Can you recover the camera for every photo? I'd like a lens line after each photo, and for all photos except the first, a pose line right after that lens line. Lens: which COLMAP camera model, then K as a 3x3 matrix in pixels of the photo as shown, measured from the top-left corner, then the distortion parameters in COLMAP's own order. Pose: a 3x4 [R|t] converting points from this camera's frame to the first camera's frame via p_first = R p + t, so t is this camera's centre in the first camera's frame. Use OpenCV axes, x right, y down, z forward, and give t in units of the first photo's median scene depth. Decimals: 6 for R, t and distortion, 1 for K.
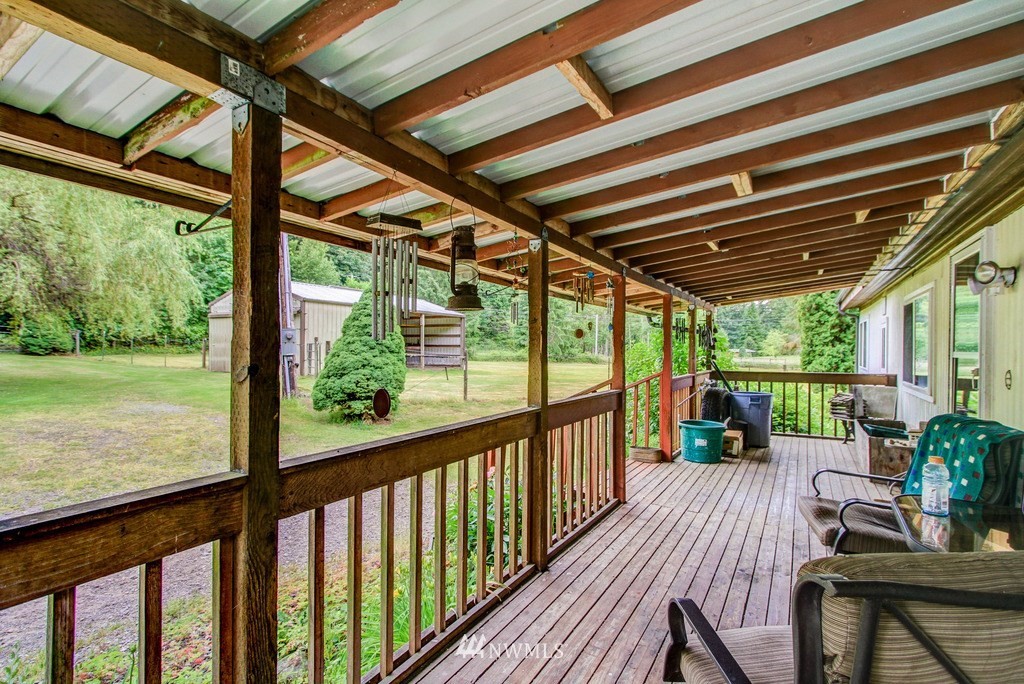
lens RADIAL K [[477.7, 0, 512.9], [0, 477.7, 351.9], [0, 0, 1]] dist [-0.010288, 0.001023]
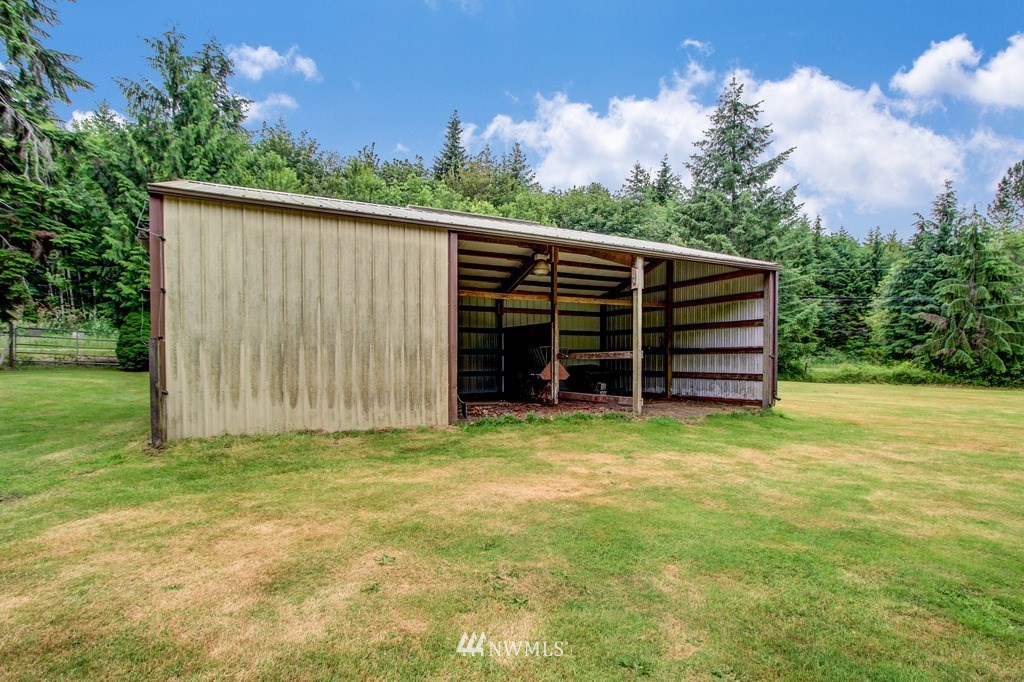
lens RADIAL K [[518.9, 0, 509.4], [0, 518.9, 378.4], [0, 0, 1]] dist [-0.014454, -0.000620]
pose [[0.822325, 0.012962, -0.568870, -0.036747], [-0.000111, 0.999744, 0.022620, 0.000870], [0.569018, -0.018538, 0.822116, 0.464783]]
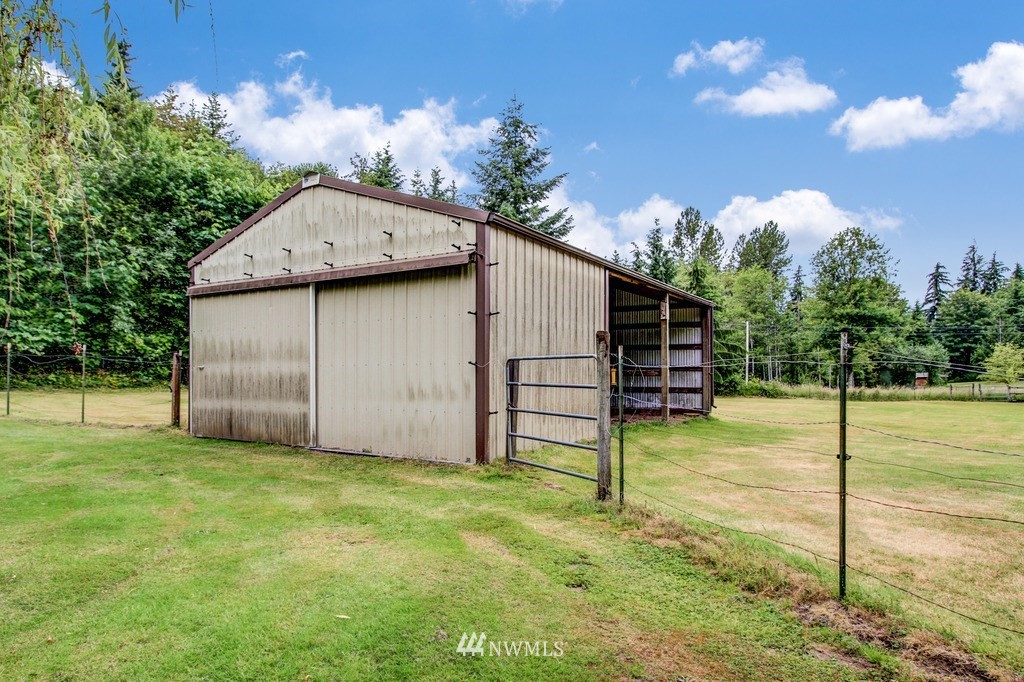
lens RADIAL K [[620.1, 0, 516.4], [0, 620.1, 369.3], [0, 0, 1]] dist [-0.003922, 0.002650]
pose [[0.998683, -0.006680, -0.050866, -0.220162], [0.005877, 0.999856, -0.015928, -0.002360], [0.050965, 0.015608, 0.998578, 0.320209]]
